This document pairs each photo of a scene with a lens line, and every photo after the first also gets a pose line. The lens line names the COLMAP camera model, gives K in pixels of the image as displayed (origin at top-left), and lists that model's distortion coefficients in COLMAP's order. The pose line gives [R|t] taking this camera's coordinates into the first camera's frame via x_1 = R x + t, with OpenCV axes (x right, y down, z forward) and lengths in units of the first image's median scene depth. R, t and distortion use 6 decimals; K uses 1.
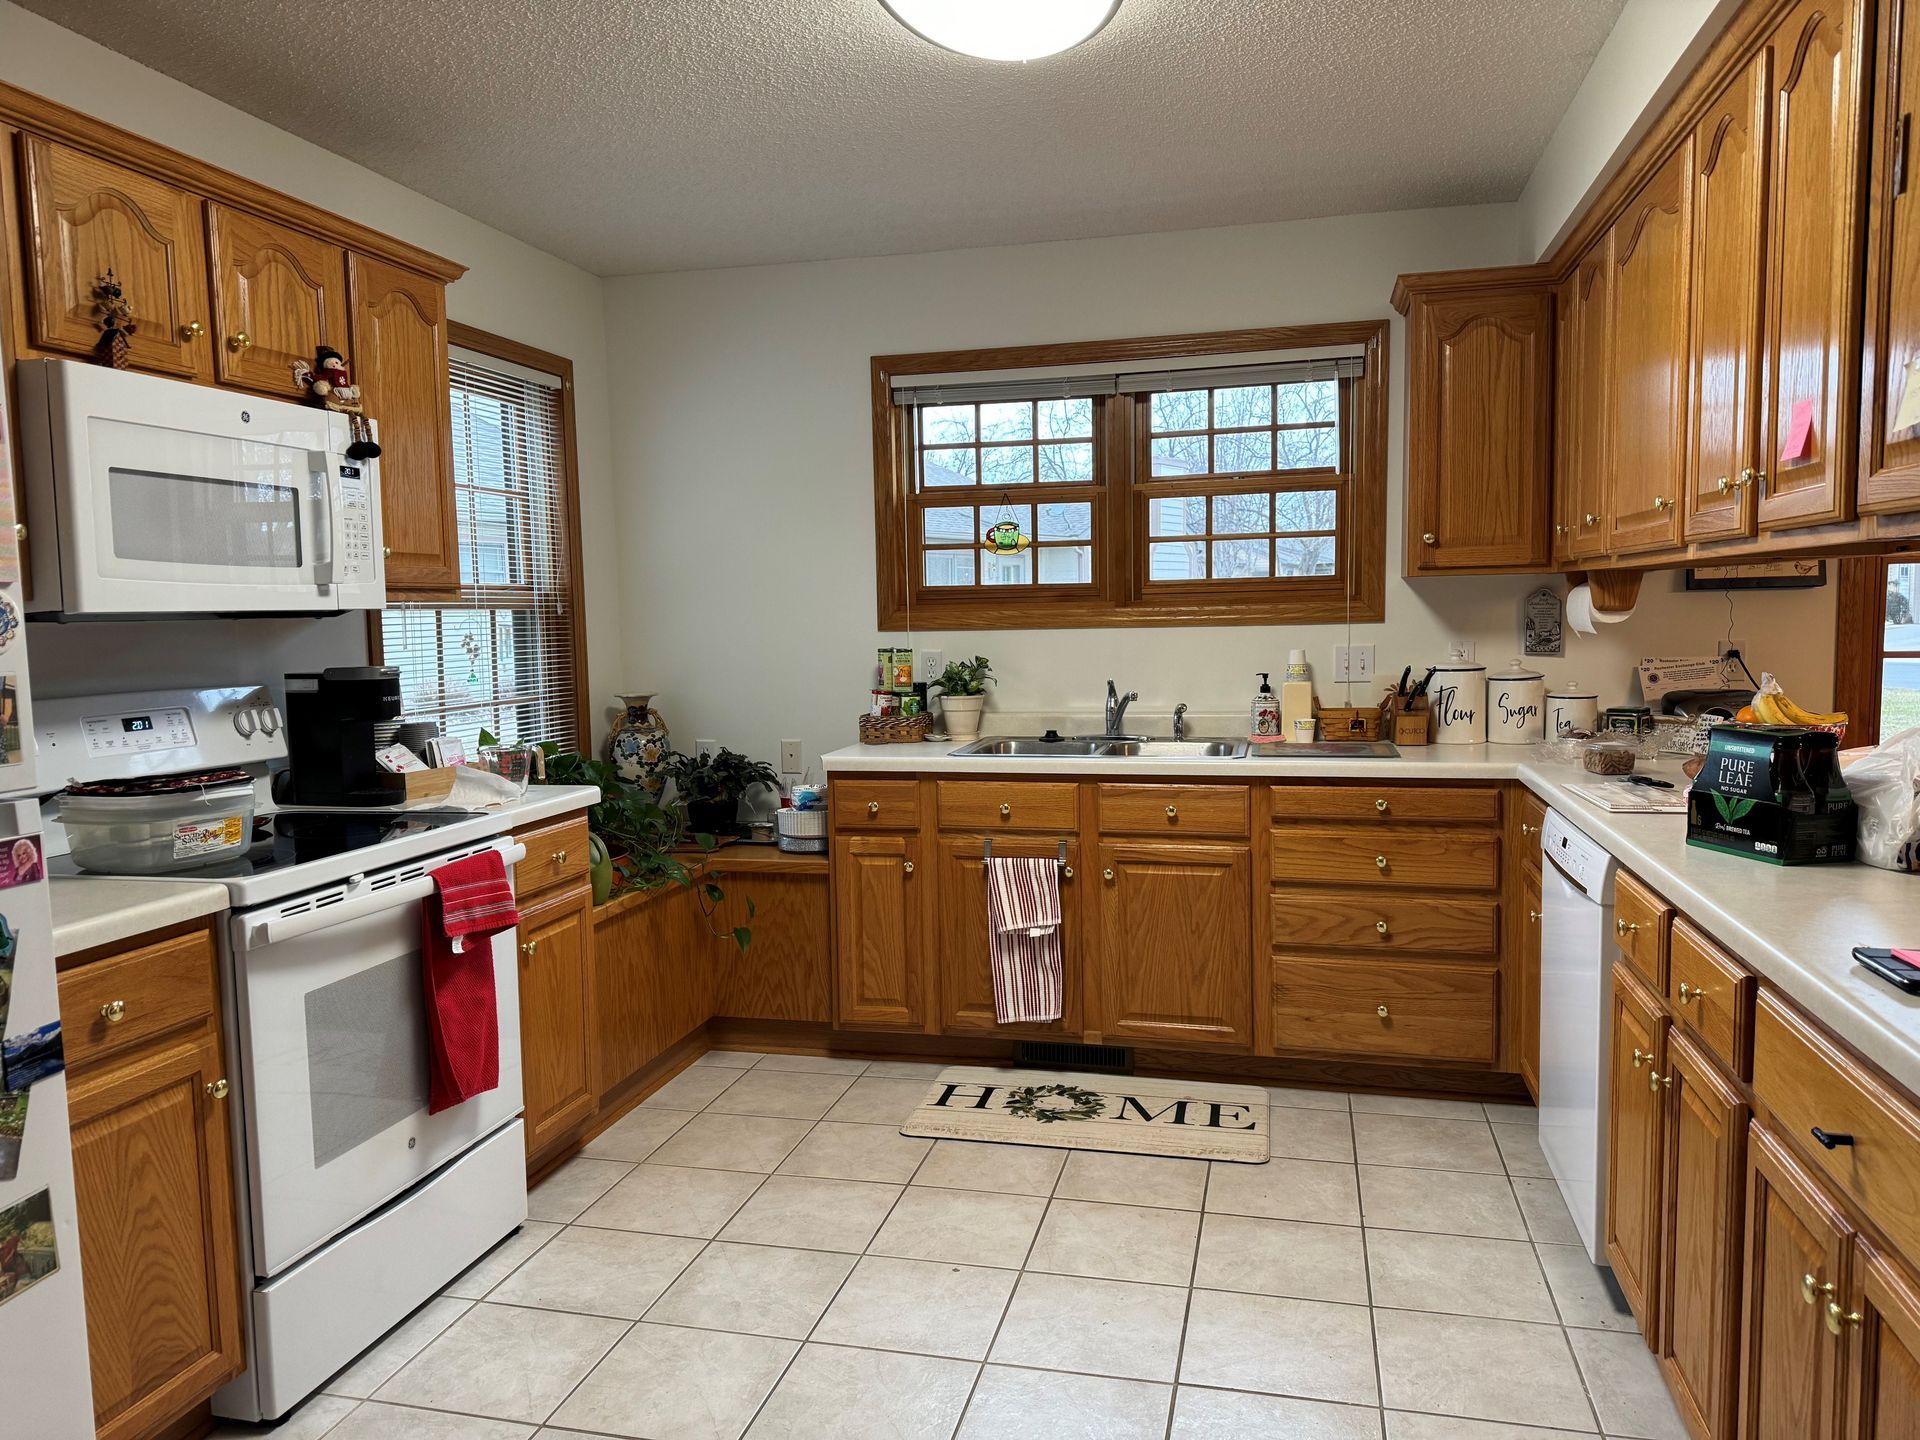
lens RADIAL K [[1330.7, 0, 980.5], [0, 1330.7, 724.5], [0, 0, 1]] dist [0.088200, -0.050029]
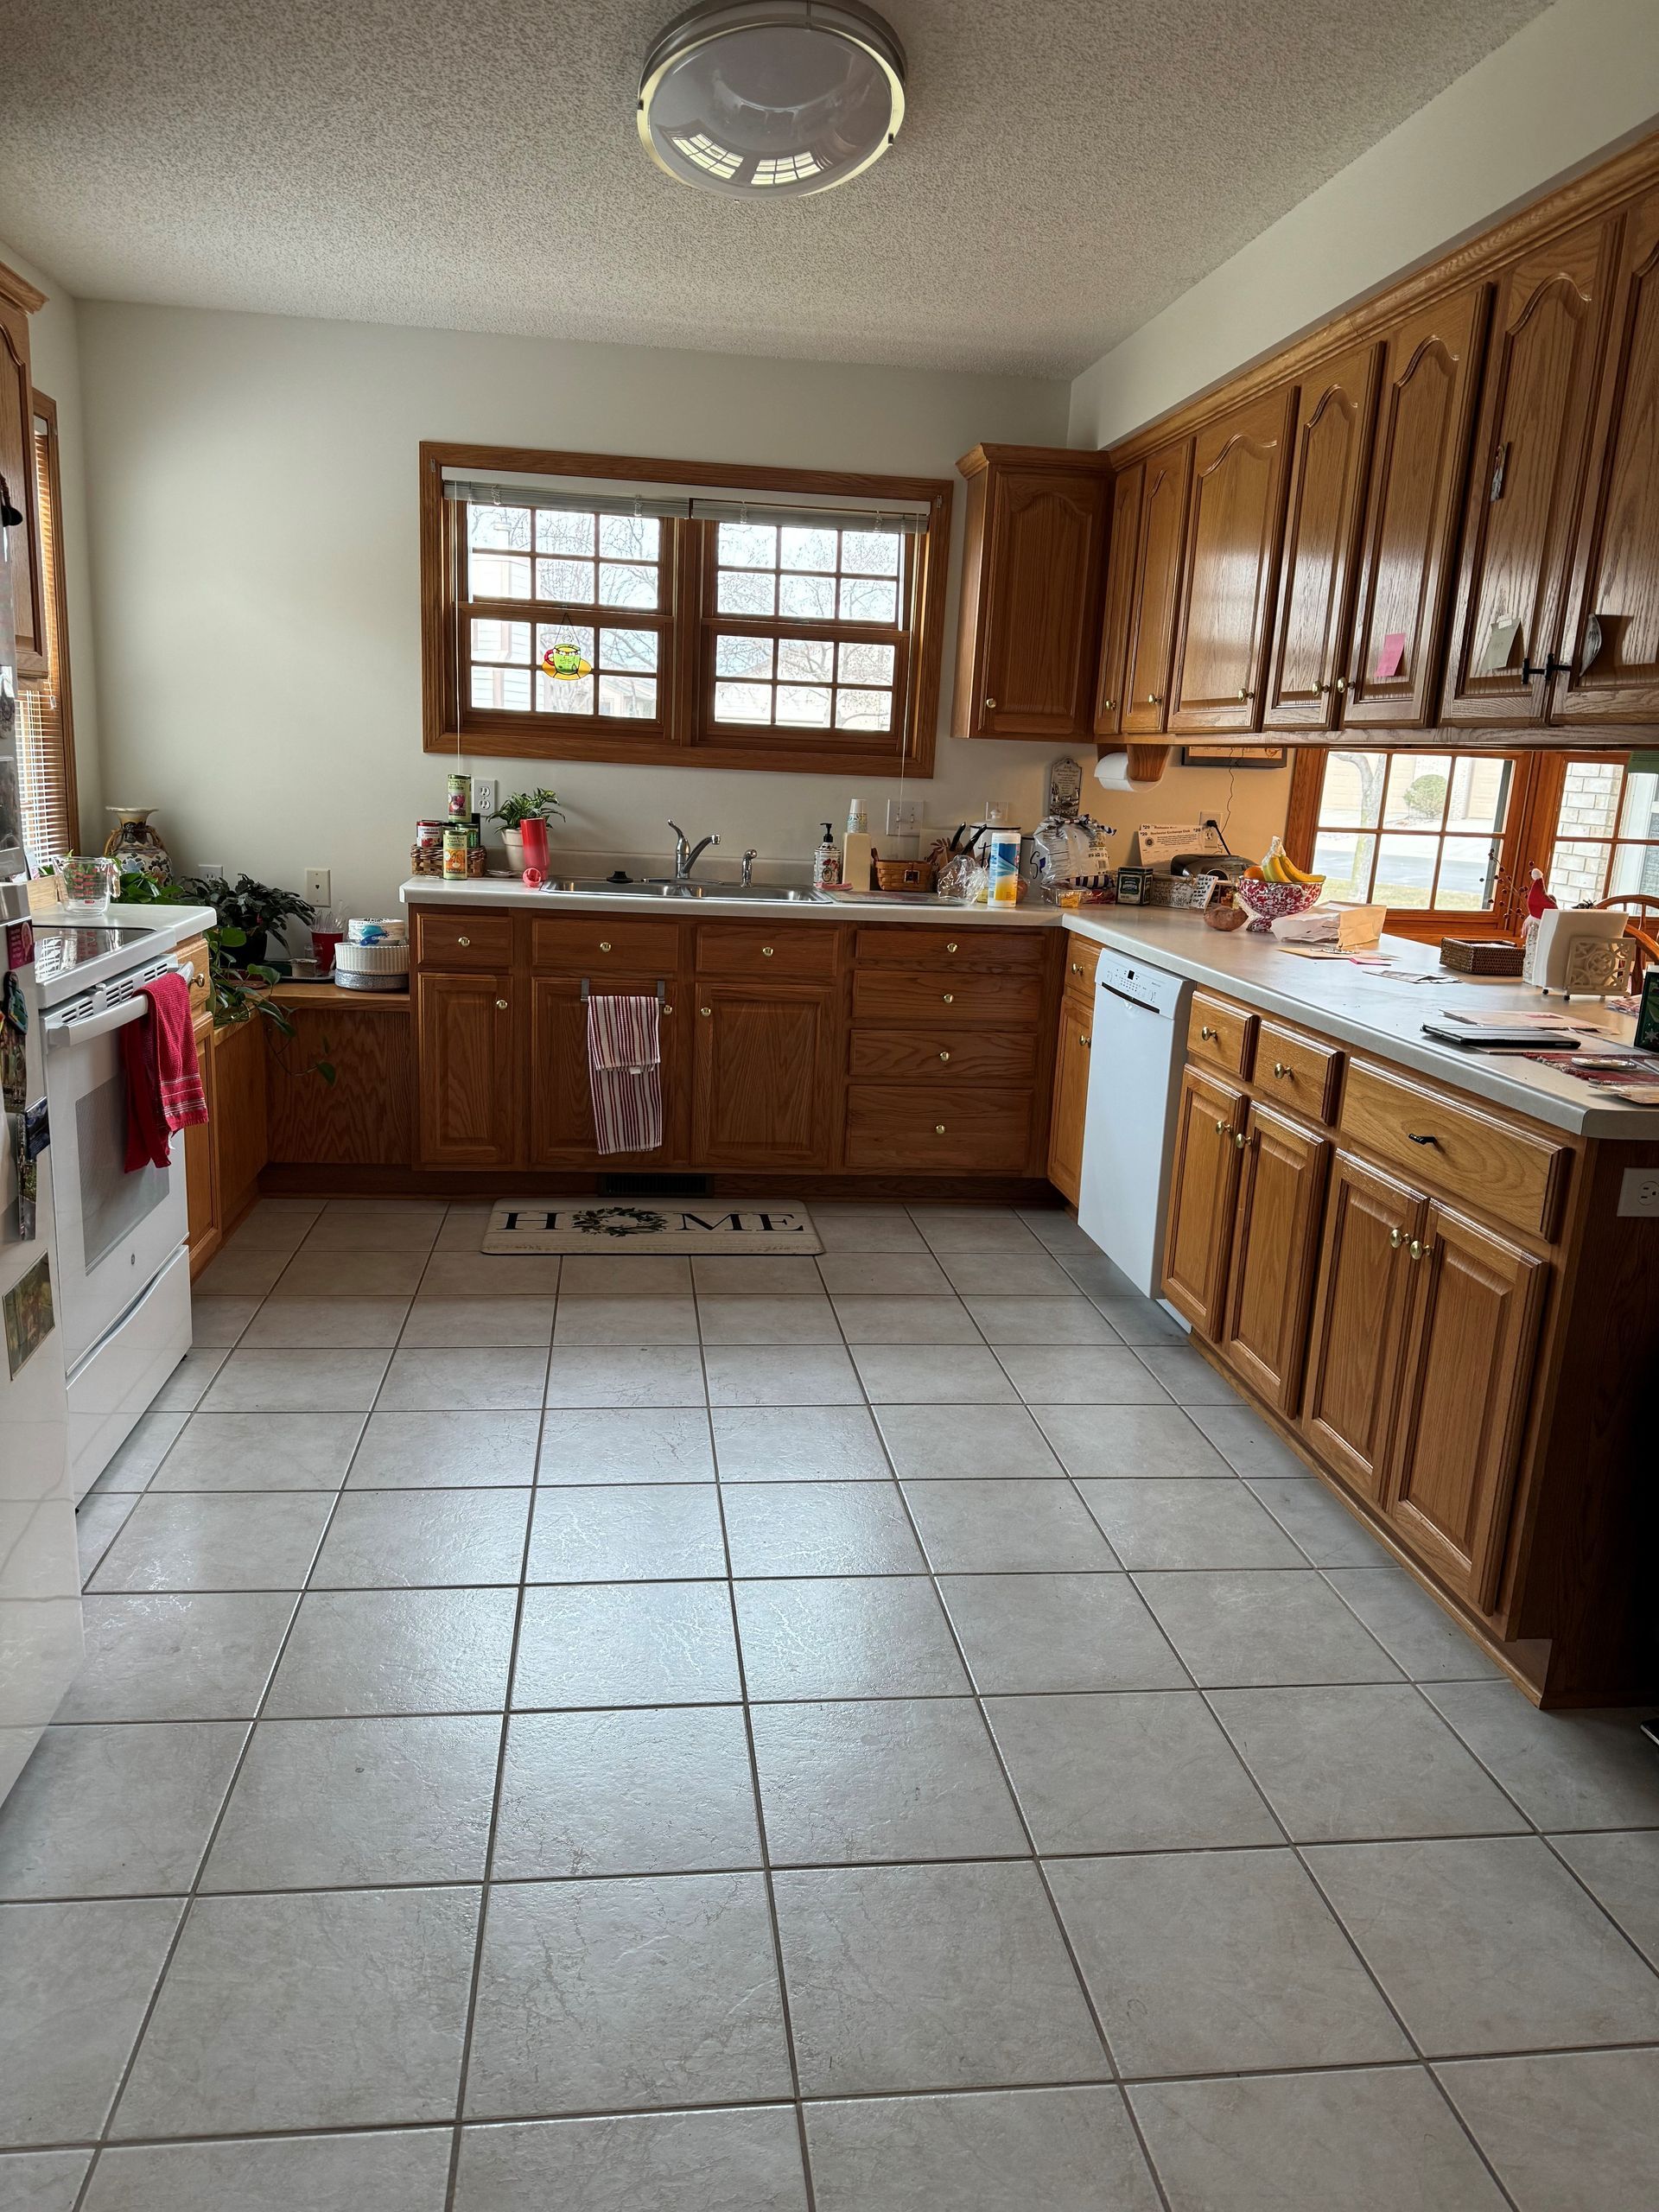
lens RADIAL K [[1538.1, 0, 779.3], [0, 1538.1, 1129.2], [0, 0, 1]] dist [0.071510, -0.007399]
pose [[0.937107, -0.024135, 0.348206, -0.275332], [-0.034617, 0.986261, 0.161524, 0.005287], [-0.347321, -0.163419, 0.923397, -0.157686]]
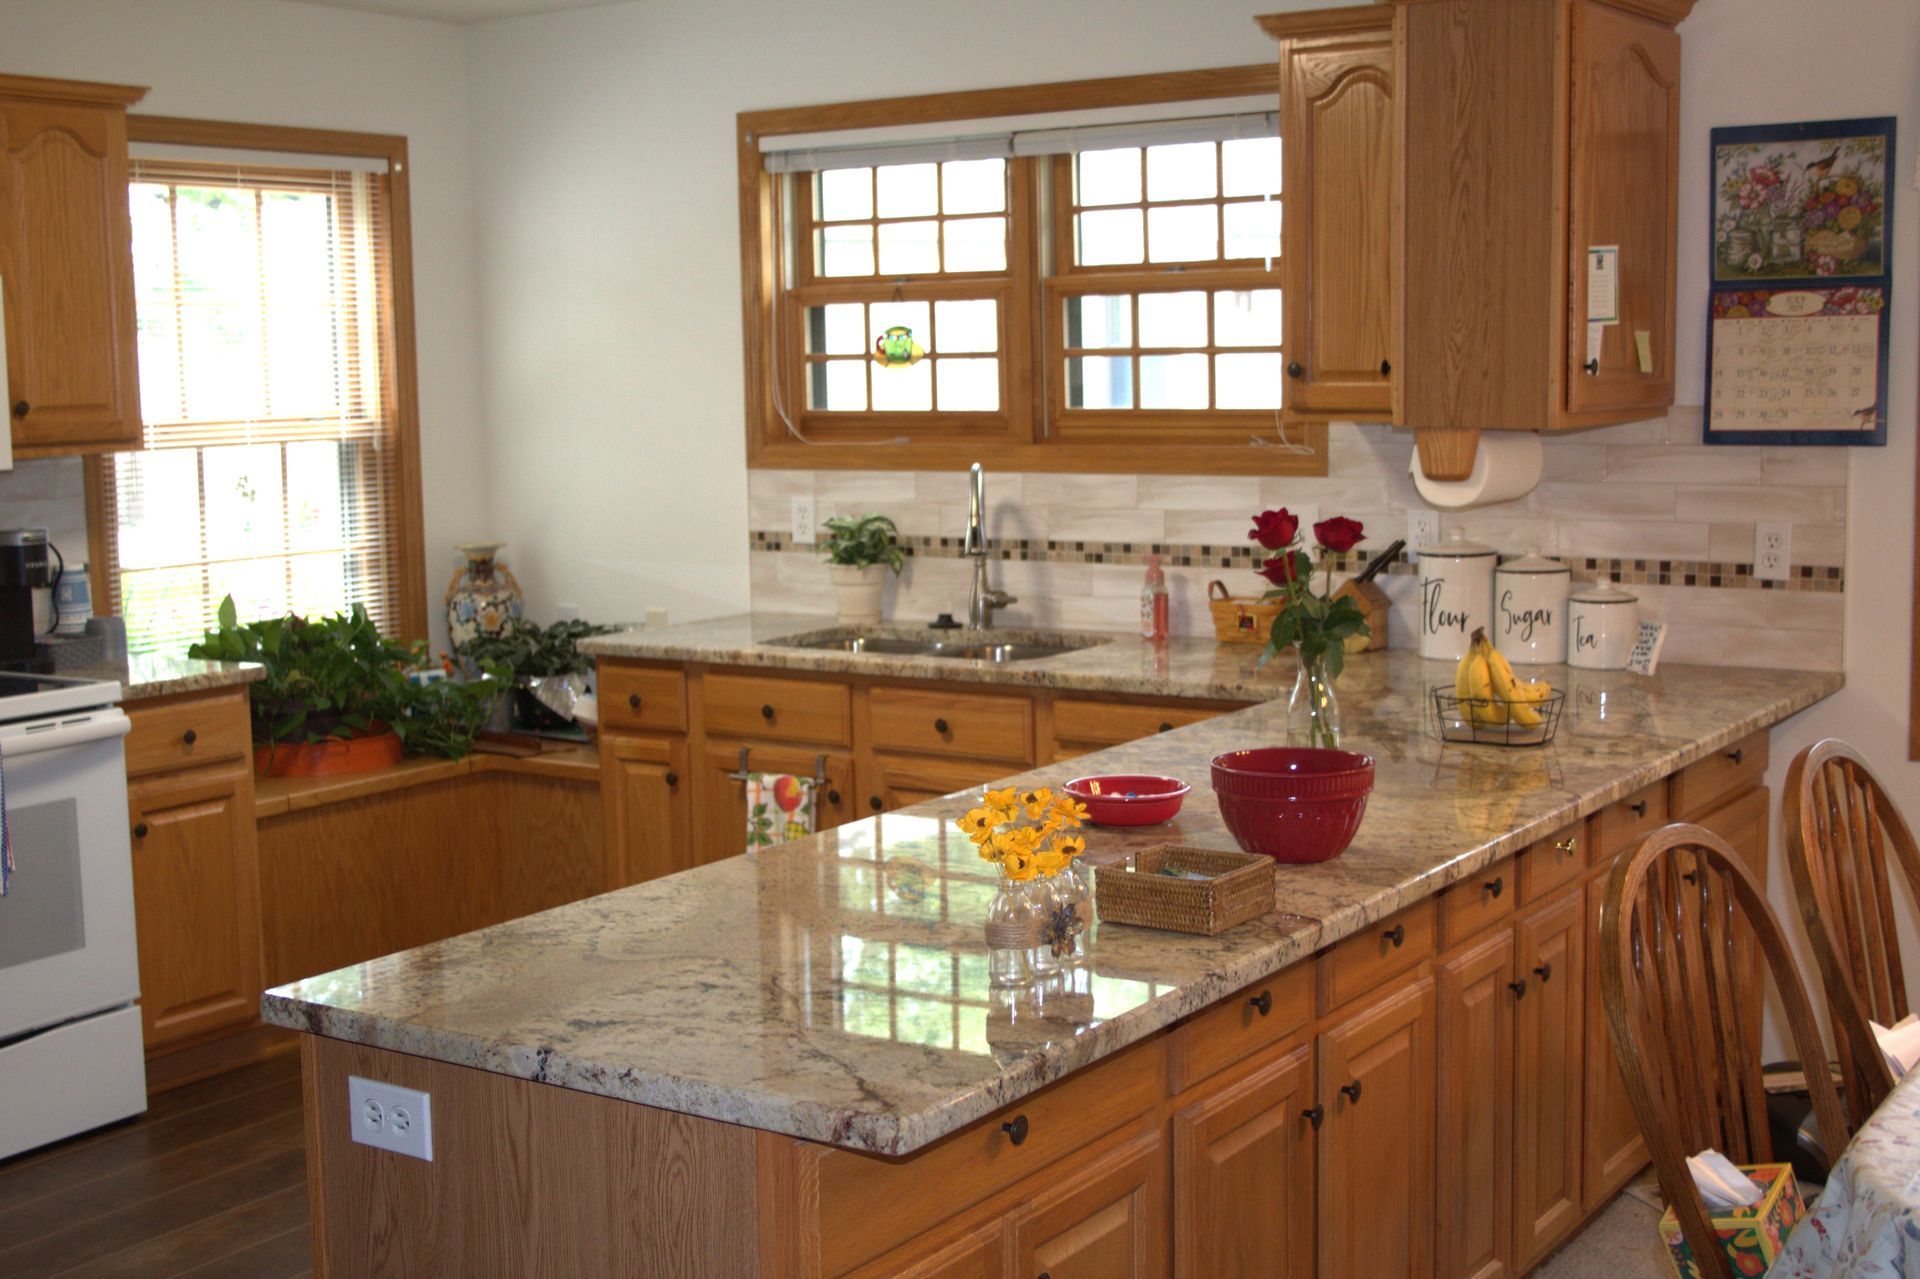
lens RADIAL K [[2392.5, 0, 954.4], [0, 2392.5, 646.5], [0, 0, 1]] dist [-0.038782, 0.000000]
pose [[0.936633, 0.041795, -0.347809, 0.619278], [-0.026905, 0.998507, 0.047533, -0.045725], [0.349277, -0.035163, 0.936360, -0.287626]]
